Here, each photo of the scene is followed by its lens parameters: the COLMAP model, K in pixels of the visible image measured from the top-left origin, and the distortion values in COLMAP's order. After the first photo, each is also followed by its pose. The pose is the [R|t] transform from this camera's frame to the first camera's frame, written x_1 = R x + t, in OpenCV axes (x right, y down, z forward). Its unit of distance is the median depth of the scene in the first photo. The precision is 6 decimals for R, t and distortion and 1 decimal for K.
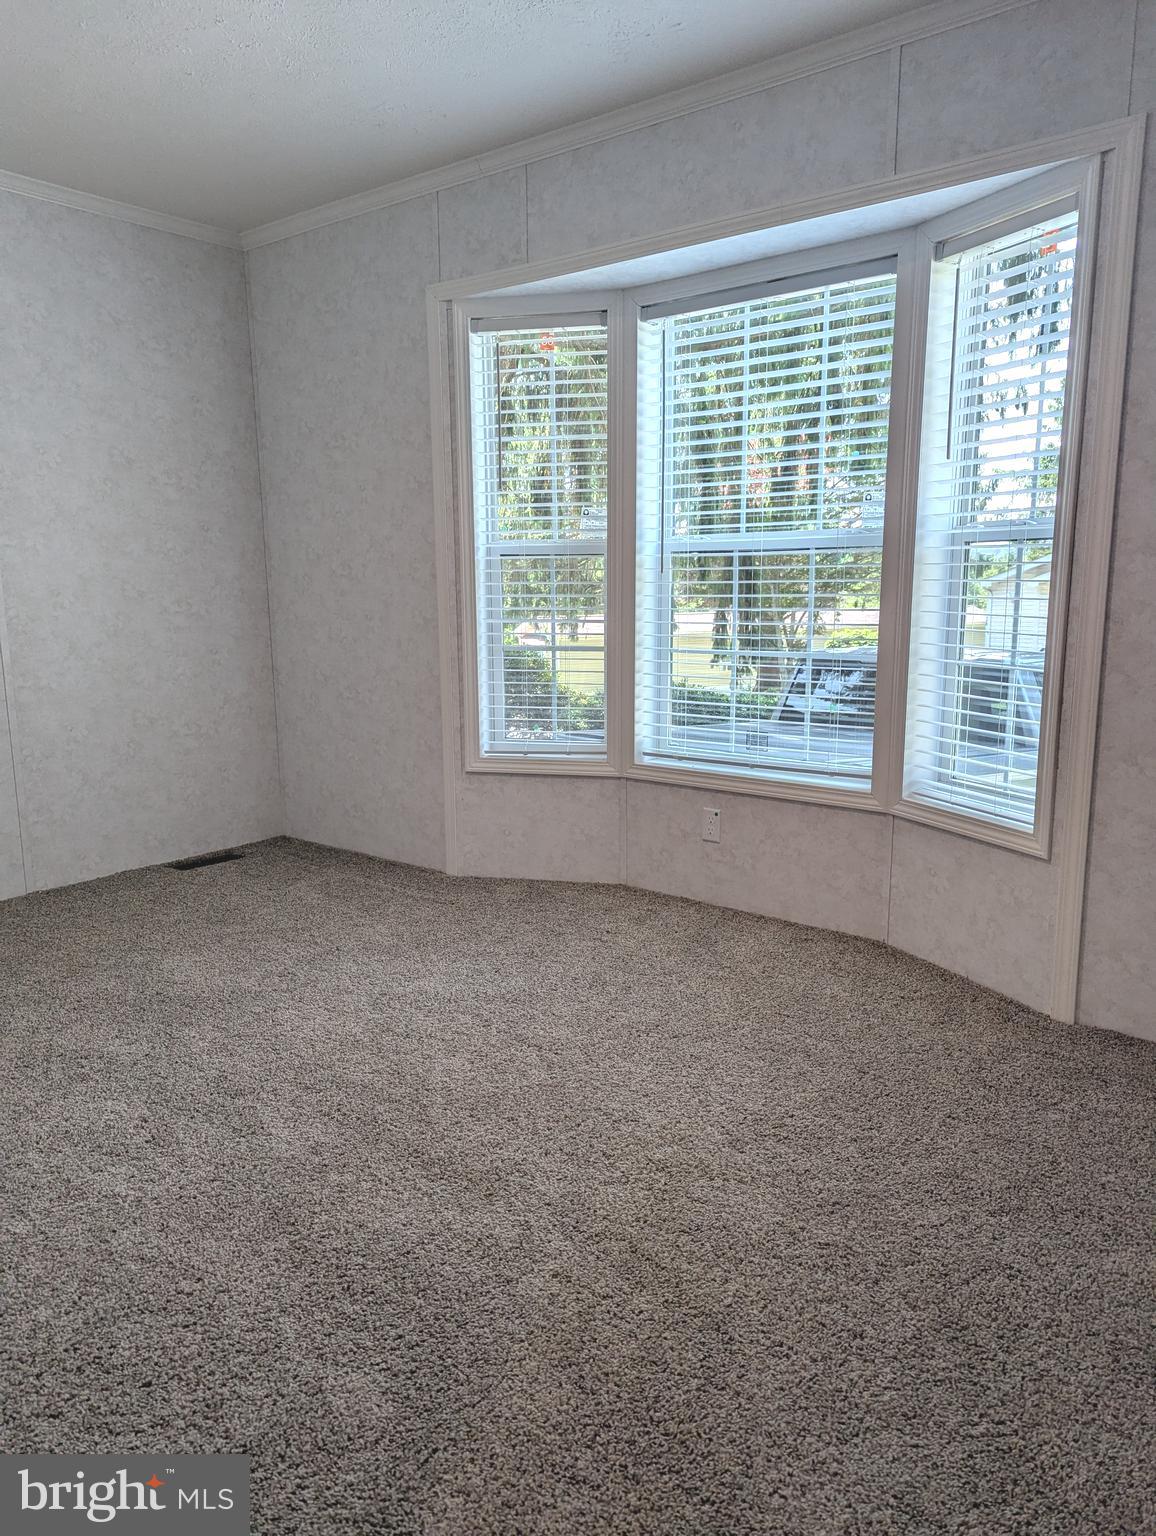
lens RADIAL K [[1085.9, 0, 578.0], [0, 1085.9, 768.0], [0, 0, 1]] dist [0.059392, -0.058296]
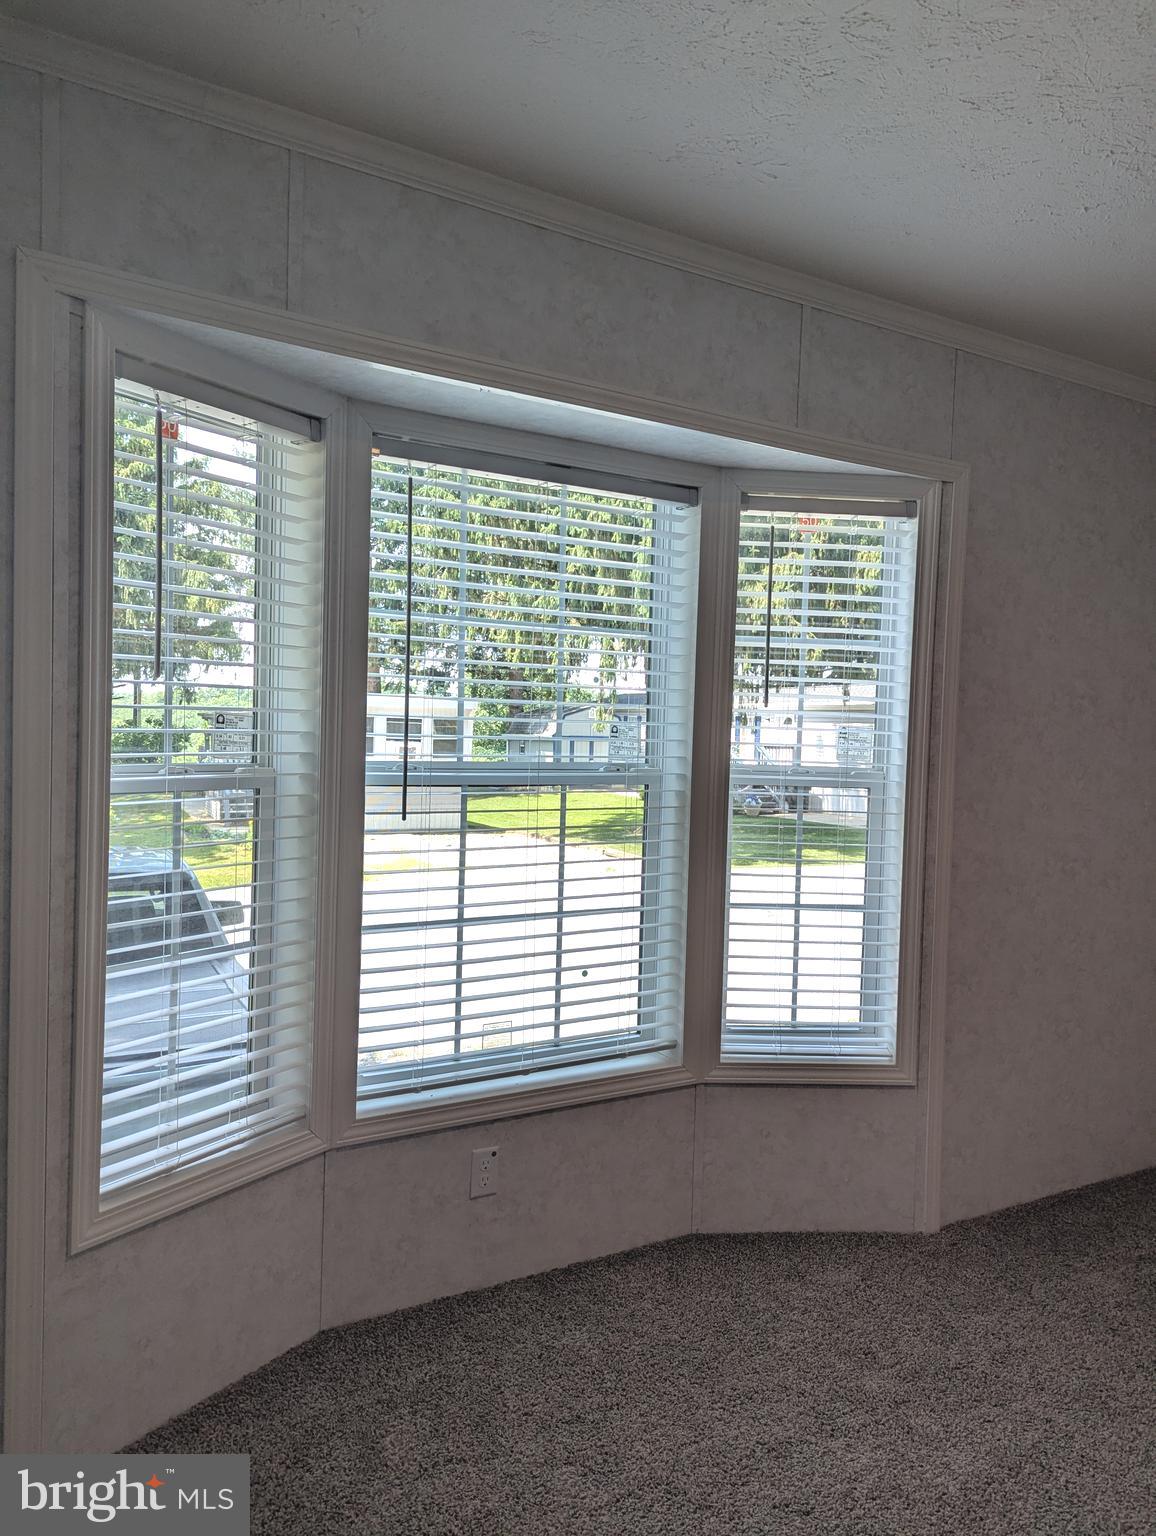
lens RADIAL K [[1085.9, 0, 578.0], [0, 1085.9, 768.0], [0, 0, 1]] dist [0.059392, -0.058296]
pose [[0.342790, -0.019523, 0.939209, -0.588138], [0.132079, 0.990855, -0.027609, -0.203904], [-0.930081, 0.133514, 0.342233, 0.757006]]
